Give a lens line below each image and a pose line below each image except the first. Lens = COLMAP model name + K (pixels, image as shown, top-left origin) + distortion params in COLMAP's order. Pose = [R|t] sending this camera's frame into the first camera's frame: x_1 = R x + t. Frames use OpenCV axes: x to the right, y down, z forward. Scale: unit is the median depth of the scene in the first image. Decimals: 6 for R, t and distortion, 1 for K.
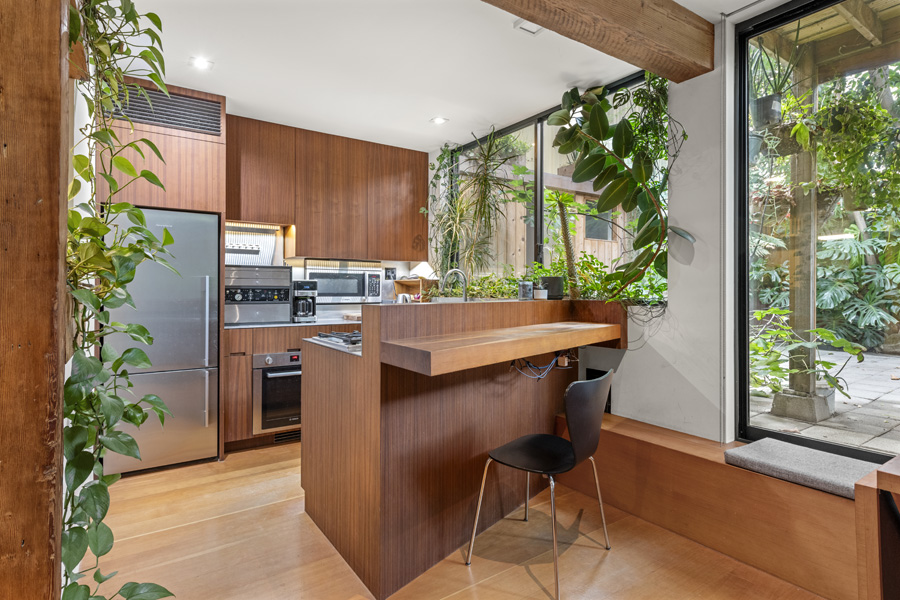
lens RADIAL K [[482.9, 0, 451.9], [0, 482.9, 289.0], [0, 0, 1]] dist [0.016374, -0.000099]
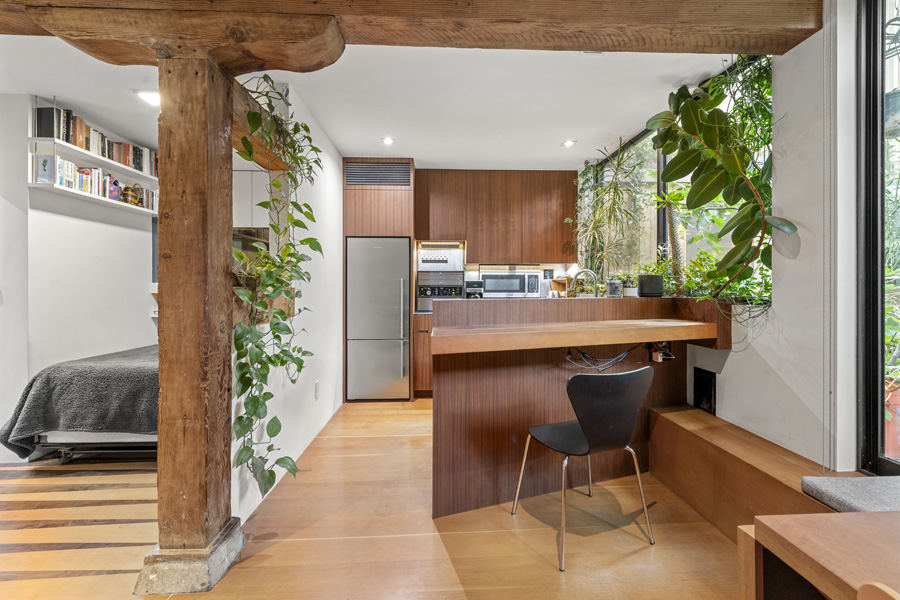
lens RADIAL K [[381.3, 0, 450.1], [0, 381.3, 287.5], [0, 0, 1]] dist [0.011265, -0.005014]
pose [[0.849283, -0.002096, -0.527934, 0.236938], [0.004287, 0.999987, 0.002926, -0.002243], [0.527920, -0.004748, 0.849281, 0.062475]]
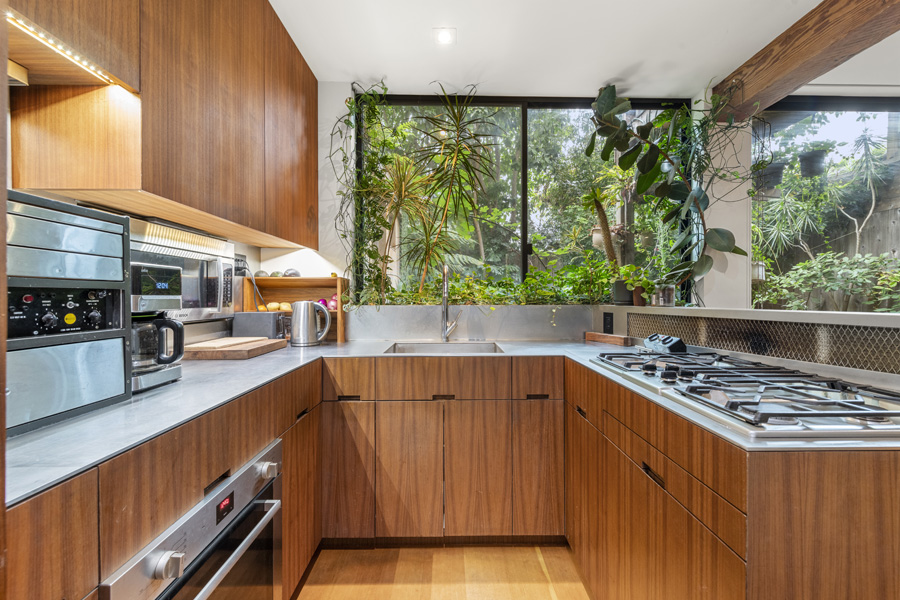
lens RADIAL K [[350.5, 0, 450.0], [0, 350.5, 300.0], [0, 0, 1]] dist [0.000772, -0.003668]
pose [[0.549726, -0.009444, 0.835292, -0.459655], [-0.005405, 0.999875, 0.014862, 0.002041], [-0.835328, -0.012685, 0.549606, 0.791466]]
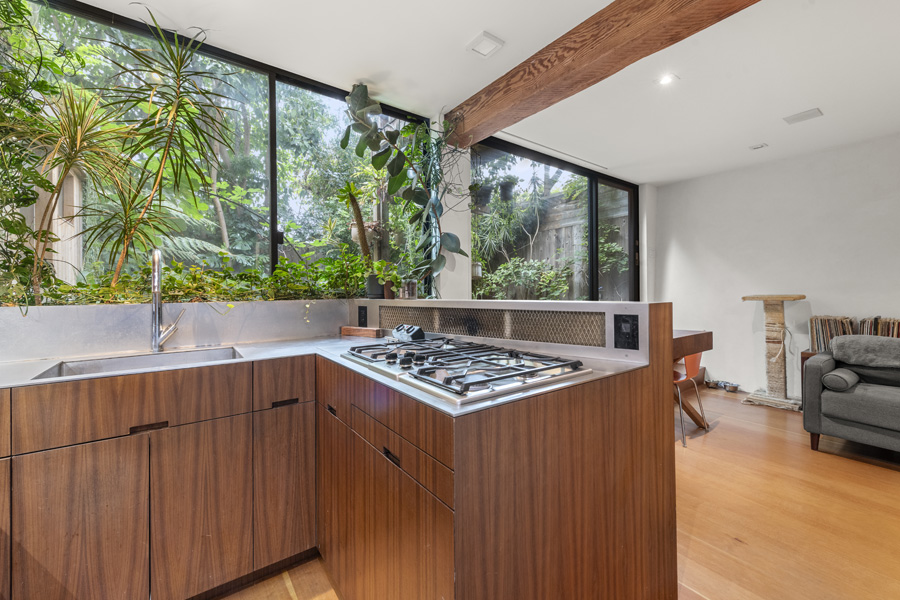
lens RADIAL K [[362.4, 0, 455.8], [0, 362.4, 289.8], [0, 0, 1]] dist [0.000522, -0.004226]
pose [[-0.054854, 0.000139, 0.998494, -0.448775], [-0.000341, 1.000000, -0.000158, 0.002561], [-0.998494, -0.000349, -0.054854, 0.768965]]
